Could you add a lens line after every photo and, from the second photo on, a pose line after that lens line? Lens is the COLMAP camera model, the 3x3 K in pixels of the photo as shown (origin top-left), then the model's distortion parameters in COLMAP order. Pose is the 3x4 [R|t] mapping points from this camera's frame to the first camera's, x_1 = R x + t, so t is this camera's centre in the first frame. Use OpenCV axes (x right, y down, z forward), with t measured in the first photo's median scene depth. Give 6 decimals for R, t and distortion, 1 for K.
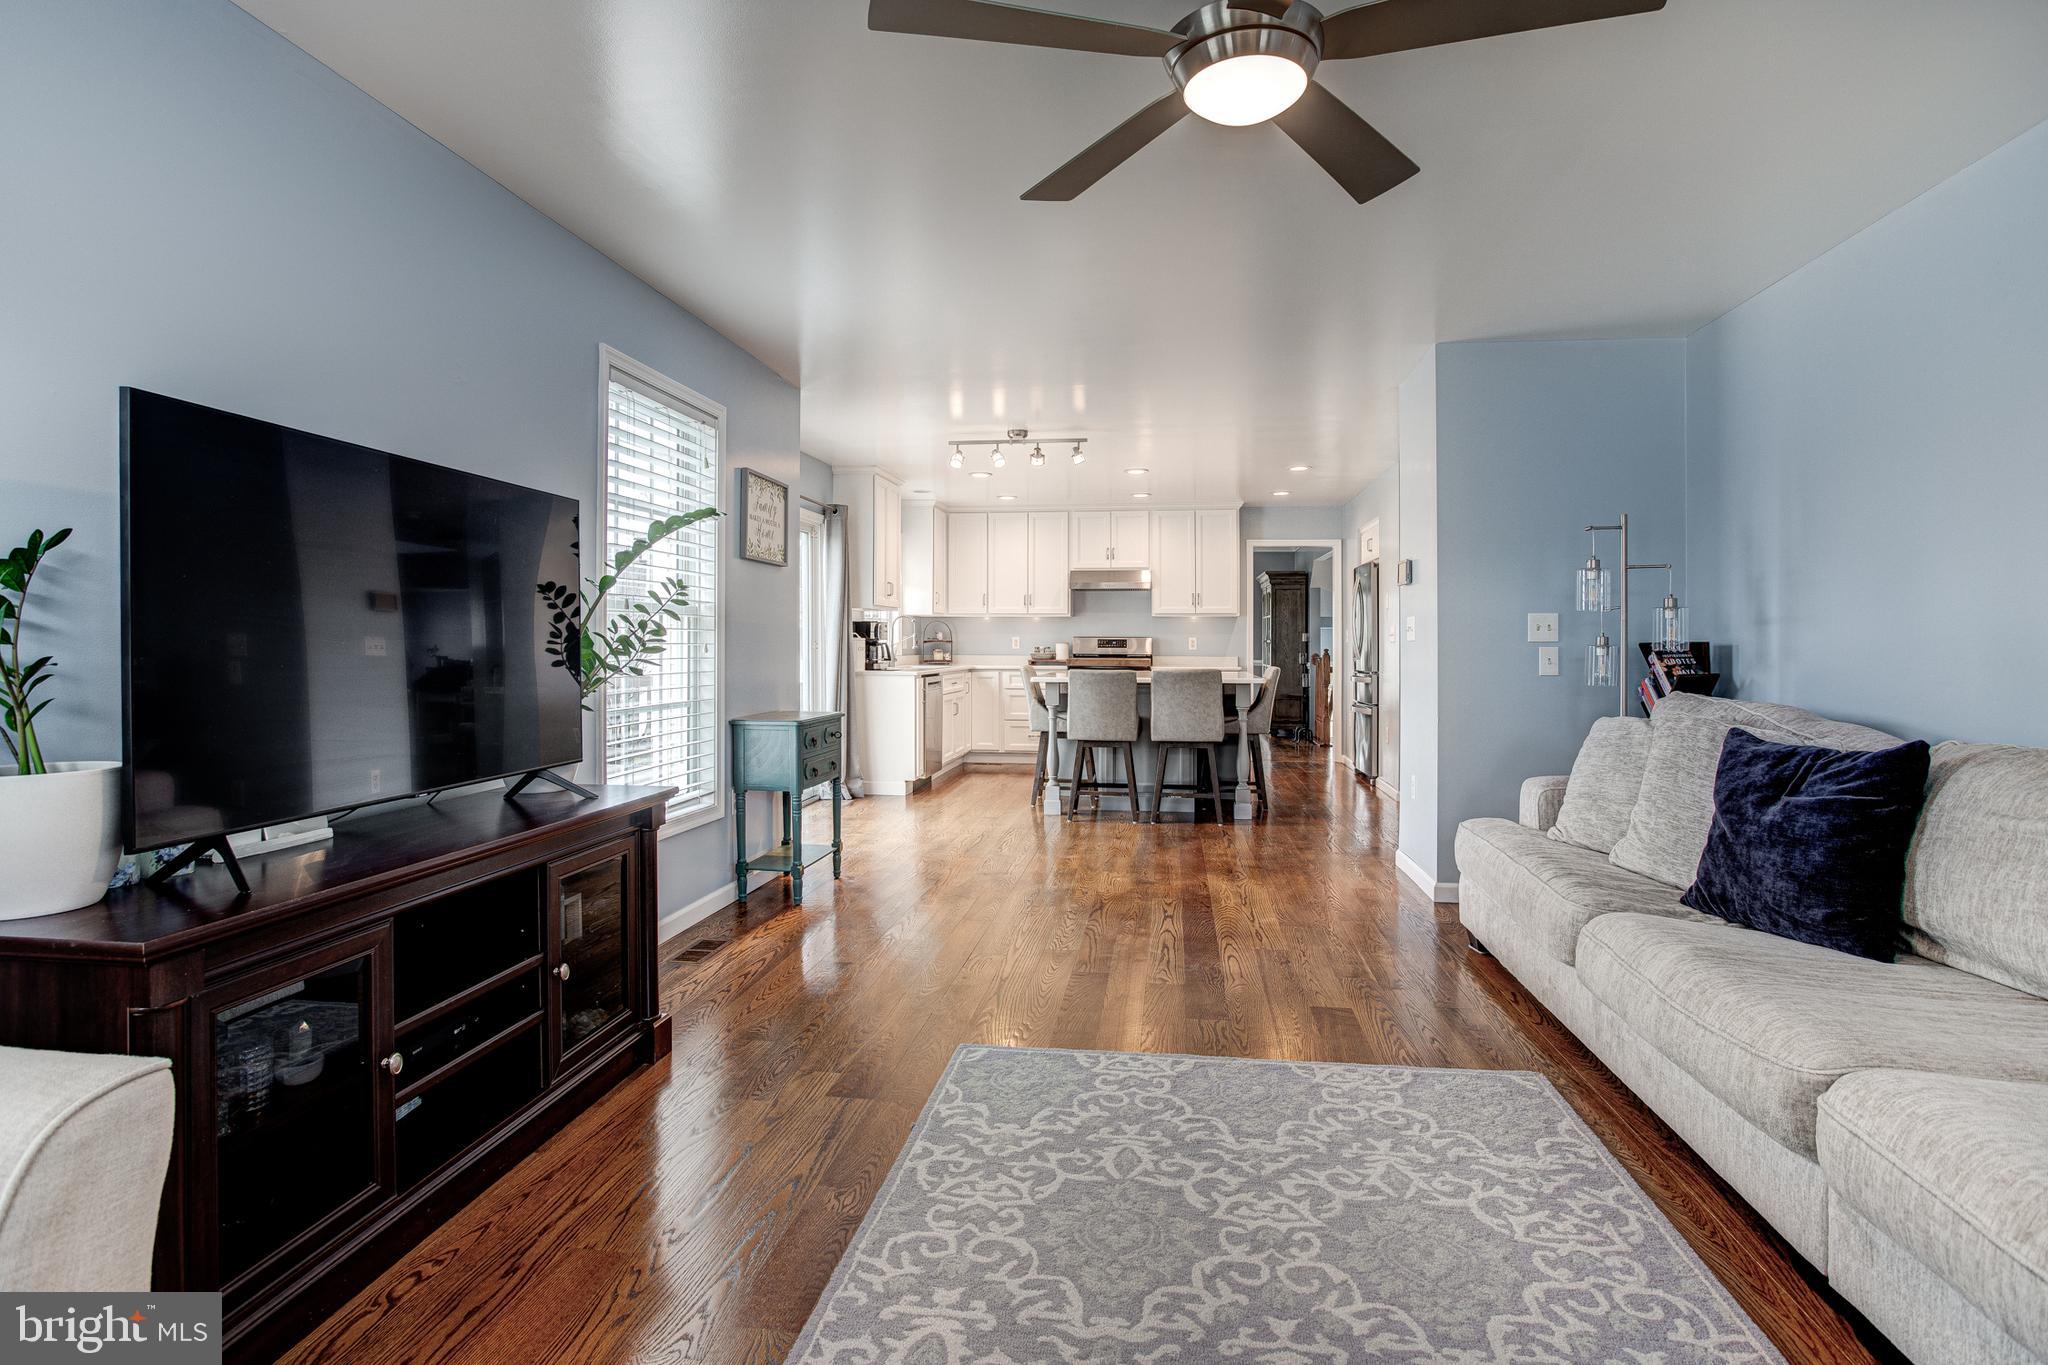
lens RADIAL K [[1039.4, 0, 1026.7], [0, 1039.4, 646.2], [0, 0, 1]] dist [-0.040474, 0.025871]
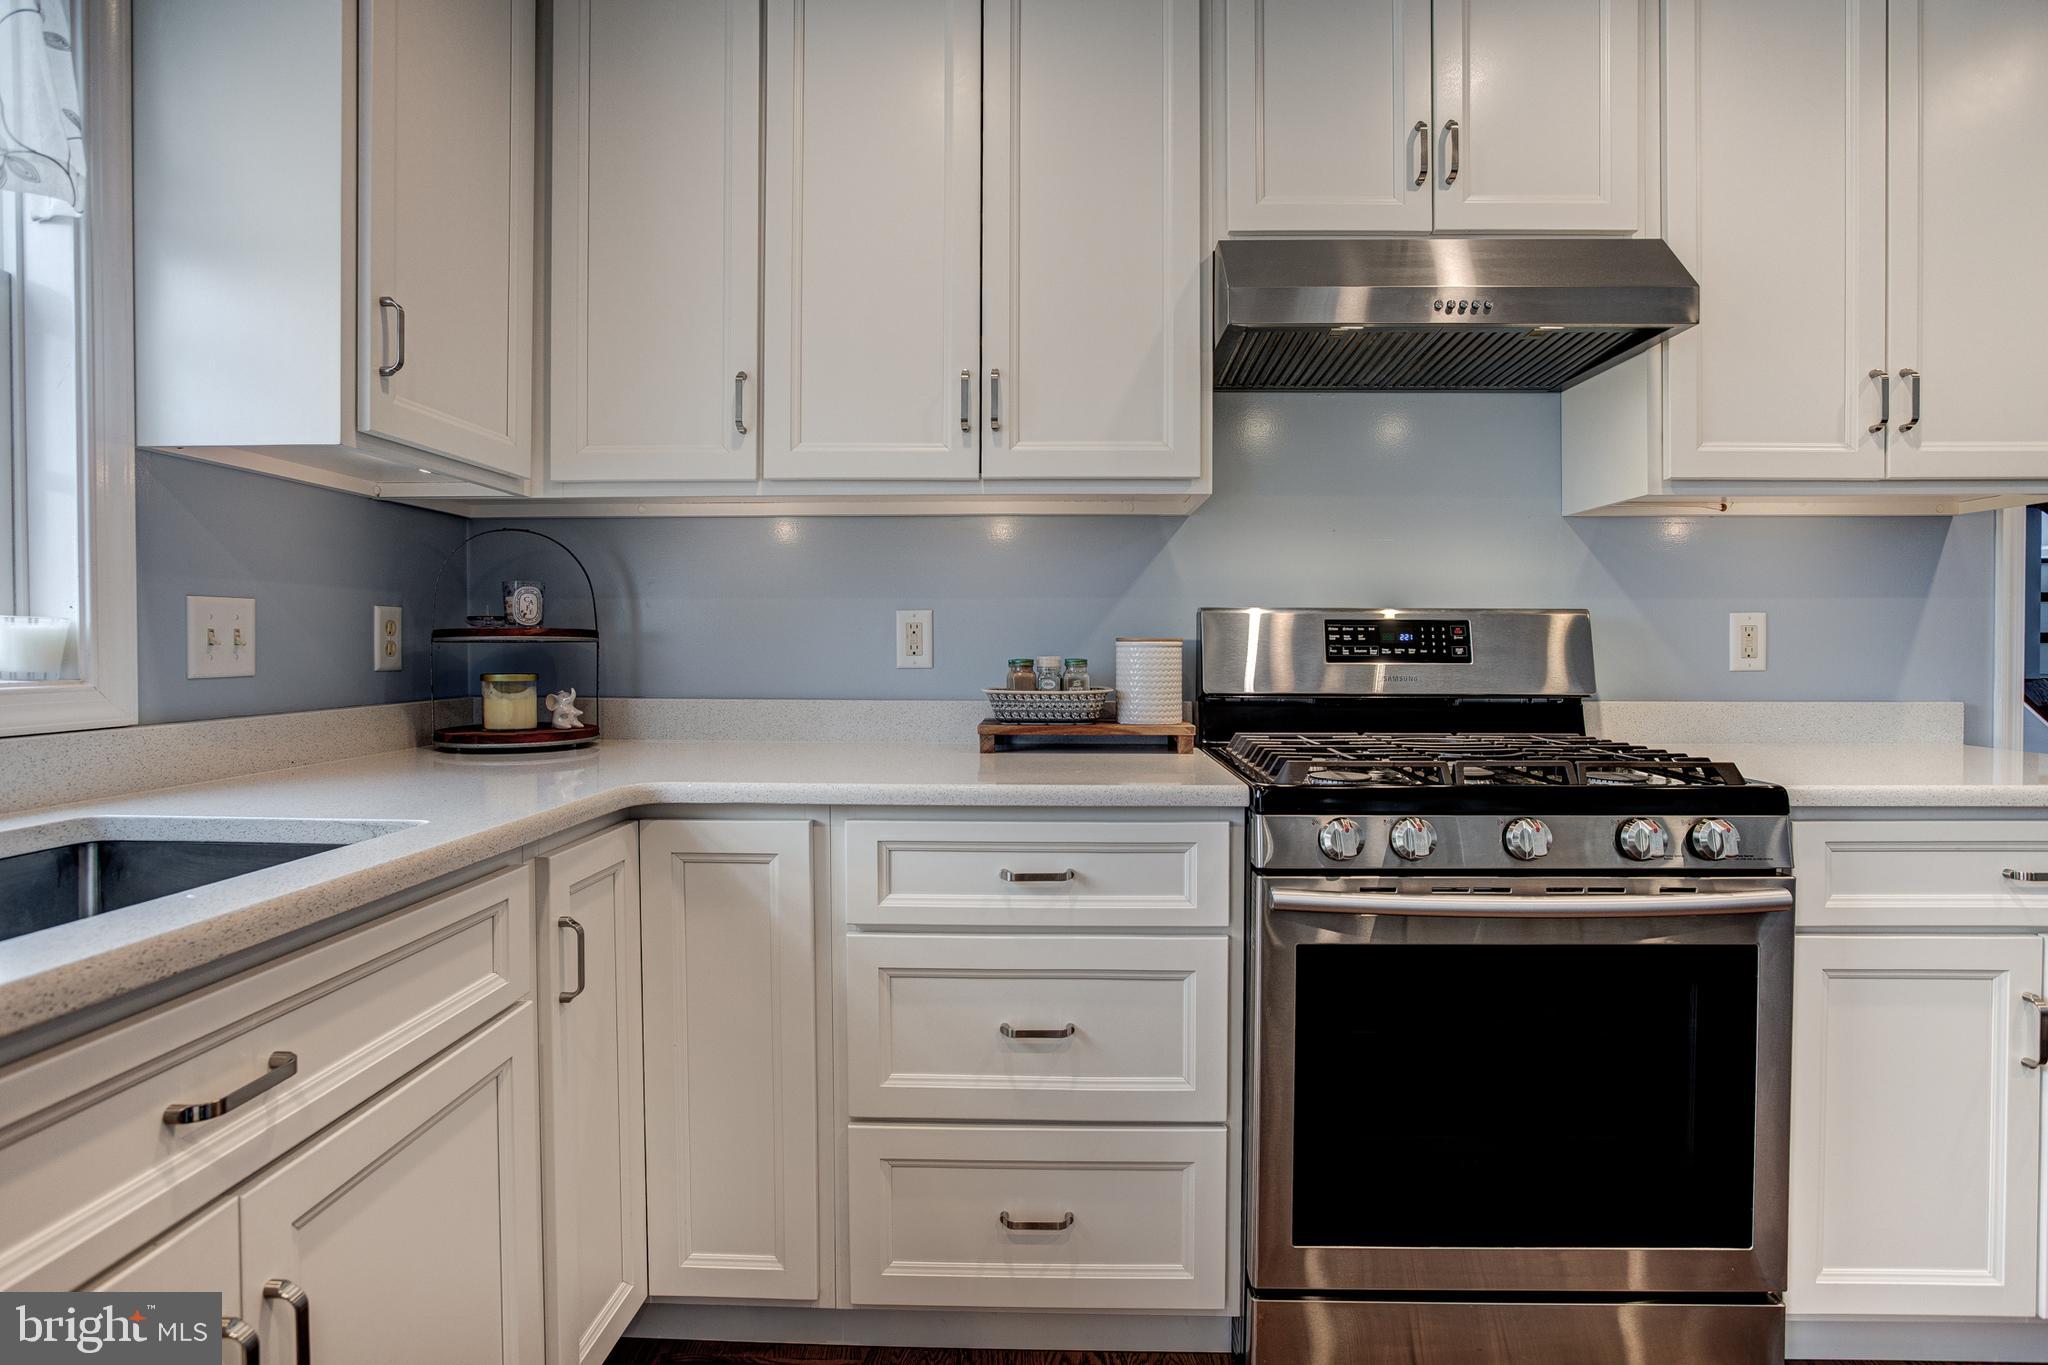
lens RADIAL K [[1039.4, 0, 1026.7], [0, 1039.4, 646.2], [0, 0, 1]] dist [-0.040474, 0.025871]
pose [[0.993918, -0.001191, 0.110118, -0.026113], [0.001402, 0.999997, -0.001843, -0.003458], [-0.110116, 0.001986, 0.993917, 1.893470]]
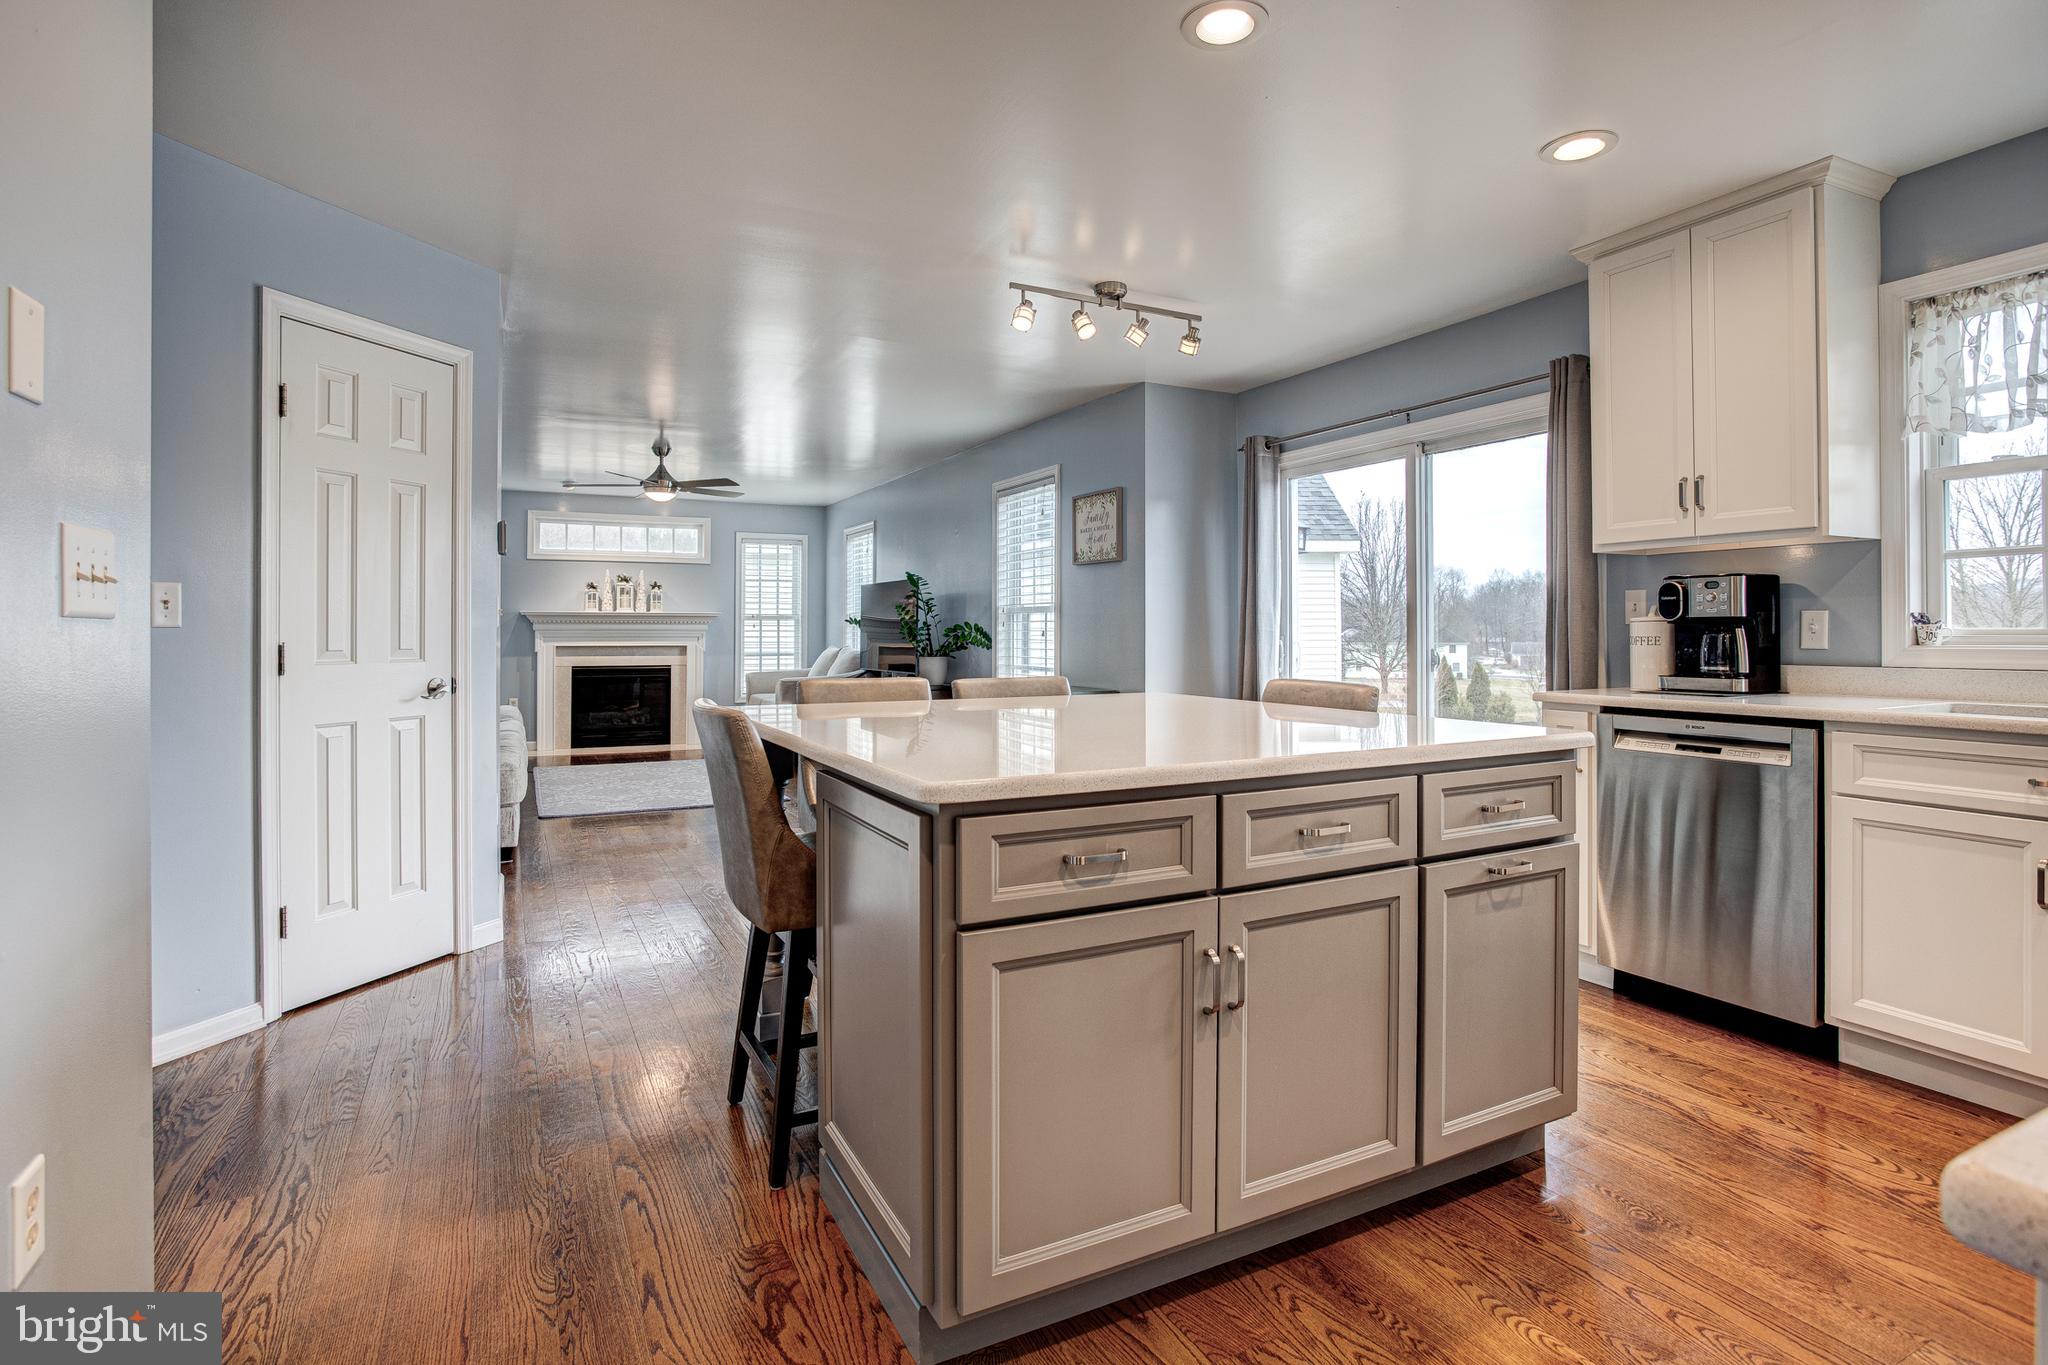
lens RADIAL K [[1036.2, 0, 1030.3], [0, 1036.2, 627.8], [0, 0, 1]] dist [-0.000869, 0.000440]
pose [[-0.819577, -0.000170, -0.572968, 0.579821], [0.000090, 1.000000, -0.000425, -0.004420], [0.572968, -0.000400, -0.819577, 2.223284]]
